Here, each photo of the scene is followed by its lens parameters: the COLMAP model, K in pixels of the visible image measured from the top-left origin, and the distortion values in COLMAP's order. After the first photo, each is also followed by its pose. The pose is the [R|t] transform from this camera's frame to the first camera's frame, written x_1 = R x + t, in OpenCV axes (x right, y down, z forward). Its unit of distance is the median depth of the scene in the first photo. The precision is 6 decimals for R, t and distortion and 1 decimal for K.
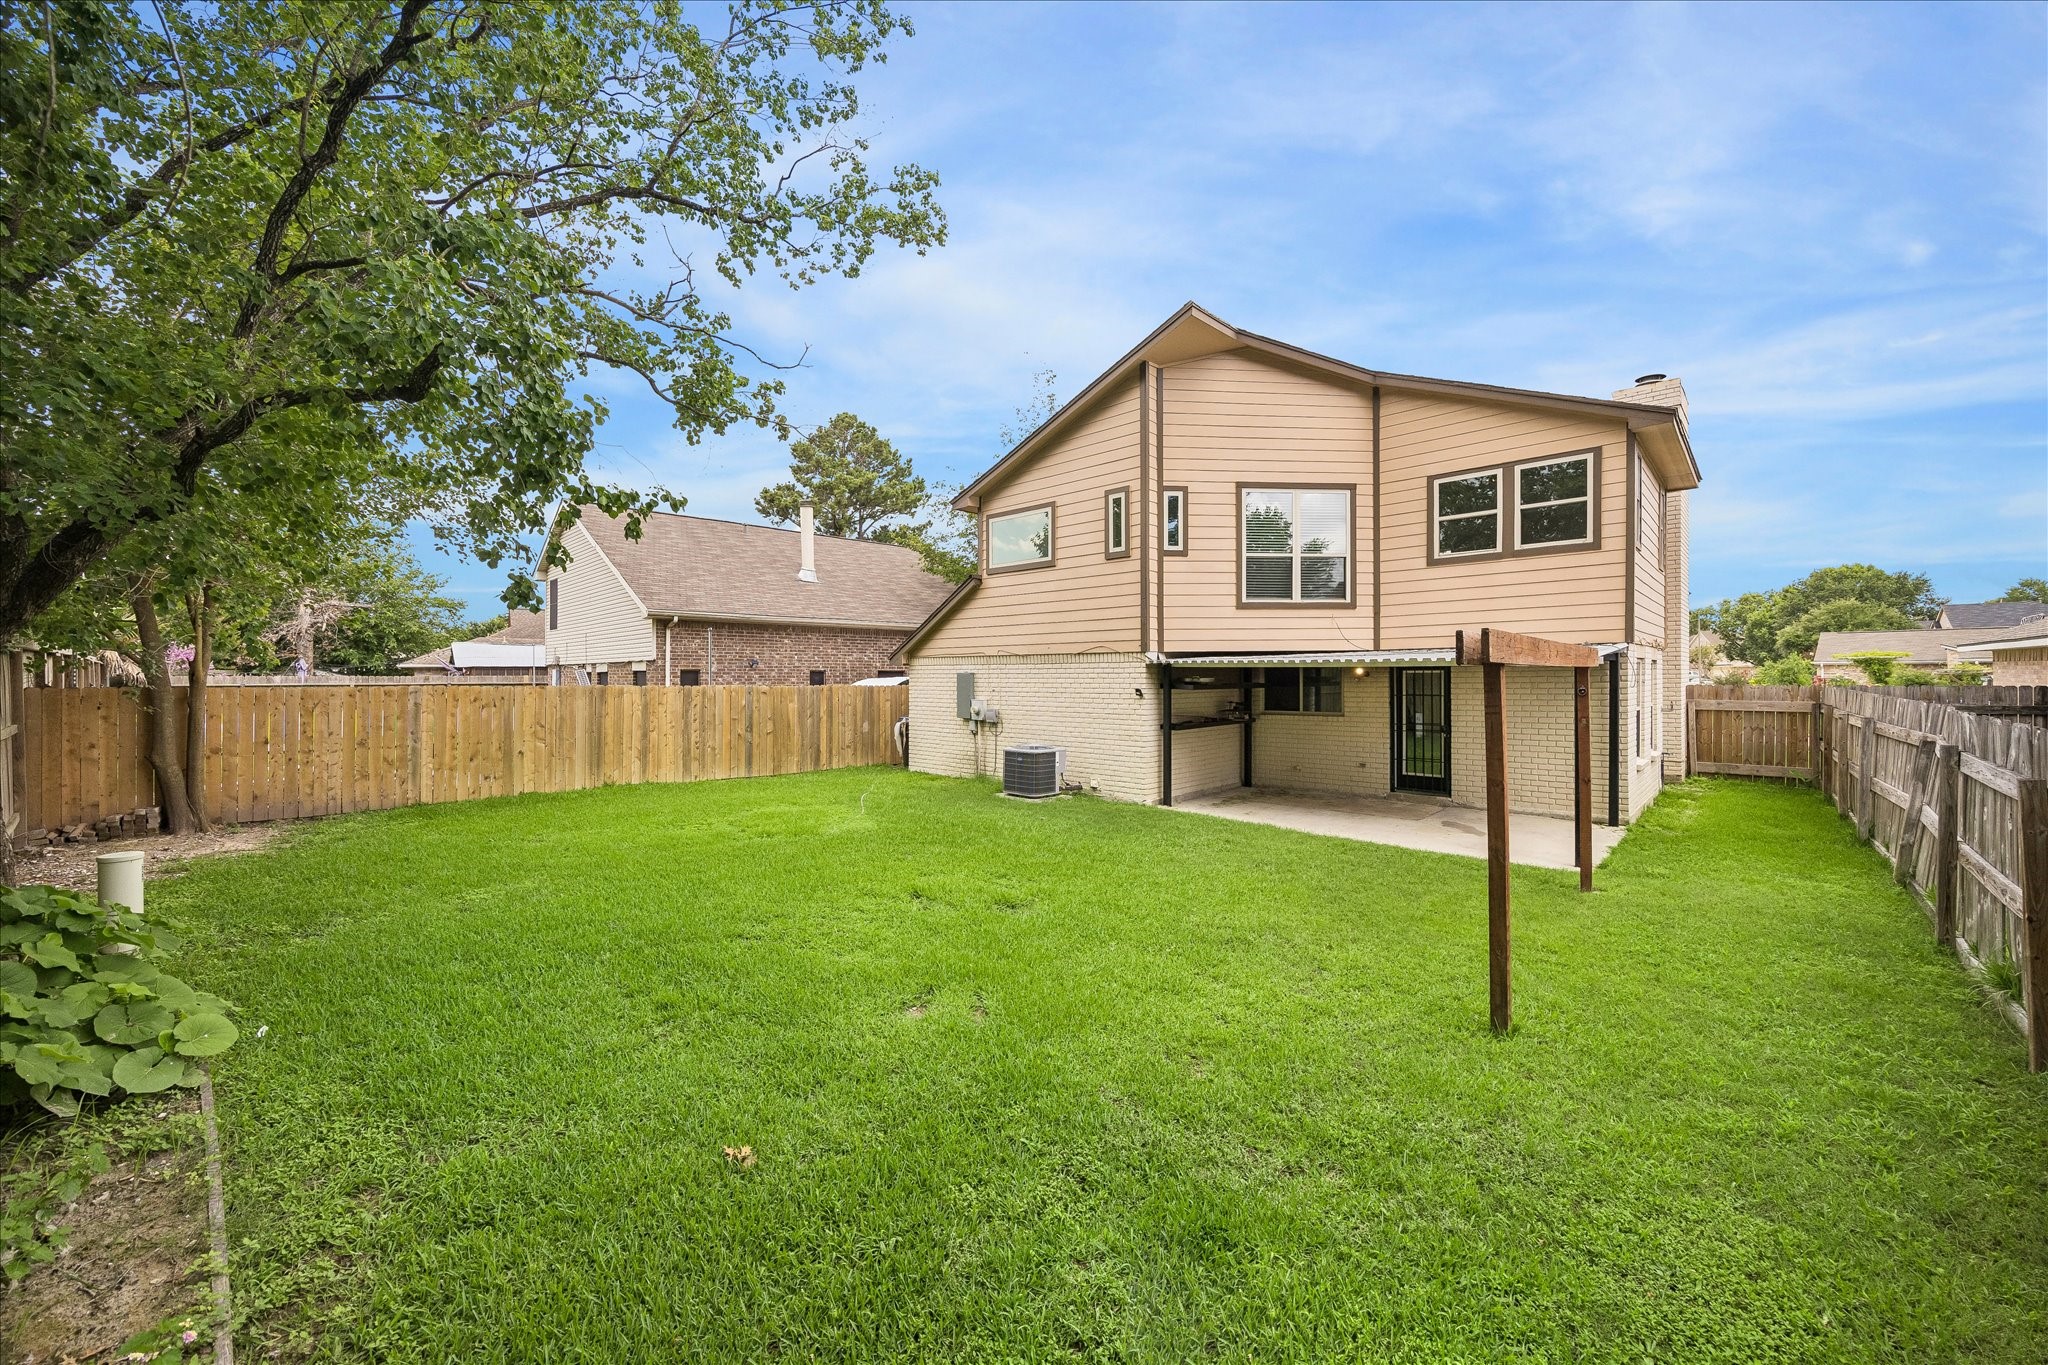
lens RADIAL K [[769.5, 0, 1002.8], [0, 769.5, 673.1], [0, 0, 1]] dist [-0.003218, -0.000025]
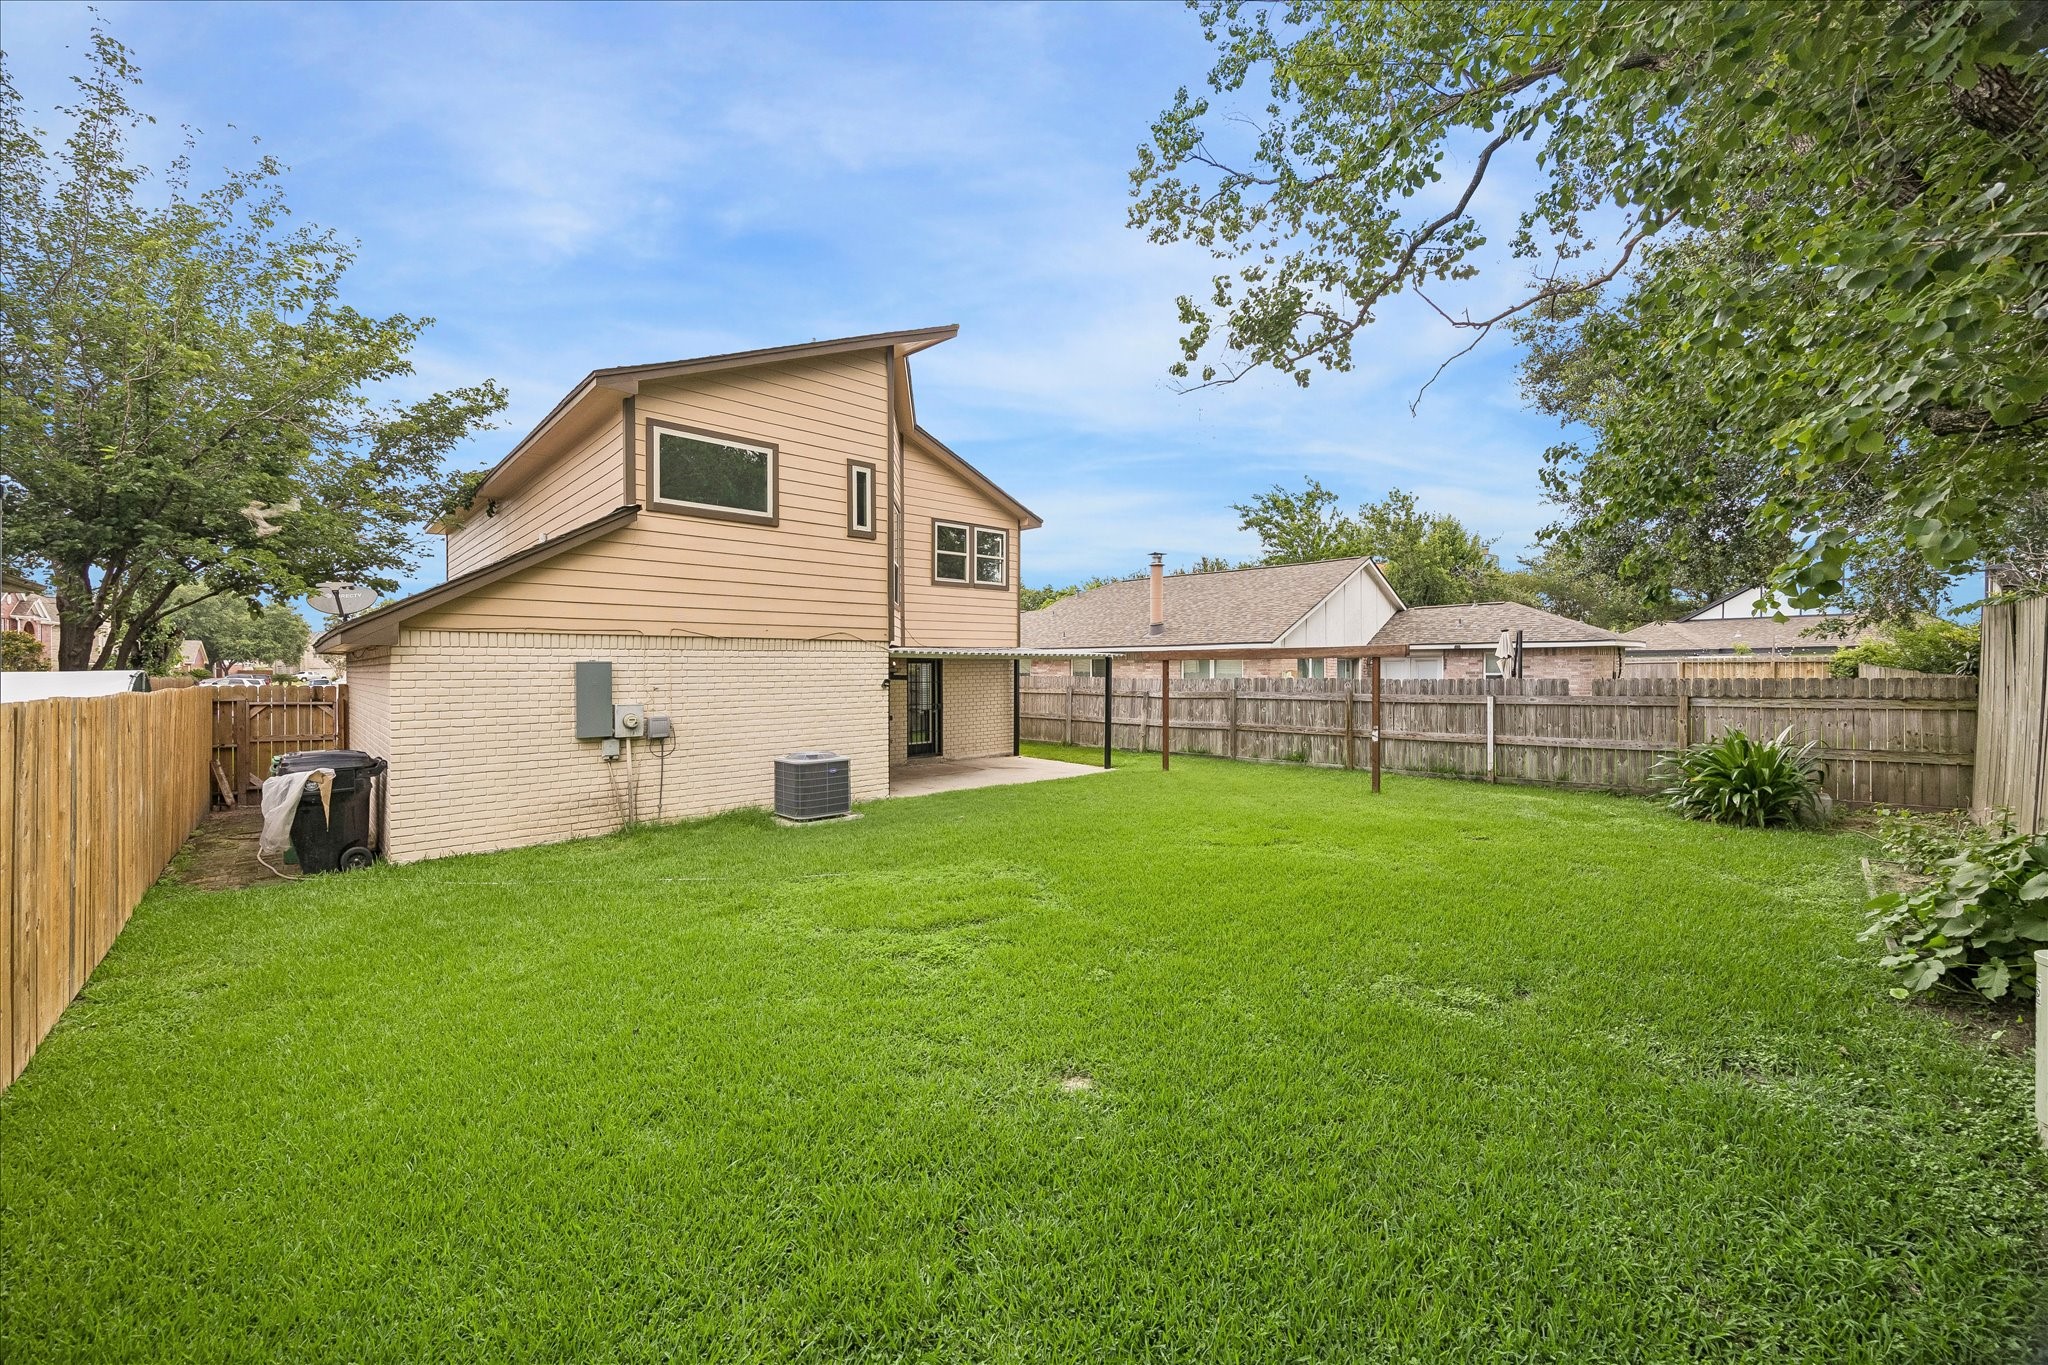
lens RADIAL K [[769.5, 0, 1002.8], [0, 769.5, 673.1], [0, 0, 1]] dist [-0.003218, -0.000025]
pose [[0.064807, -0.004444, 0.997888, -0.749711], [0.000527, 0.999990, 0.004420, 0.007679], [-0.997898, 0.000240, 0.064809, 0.767315]]
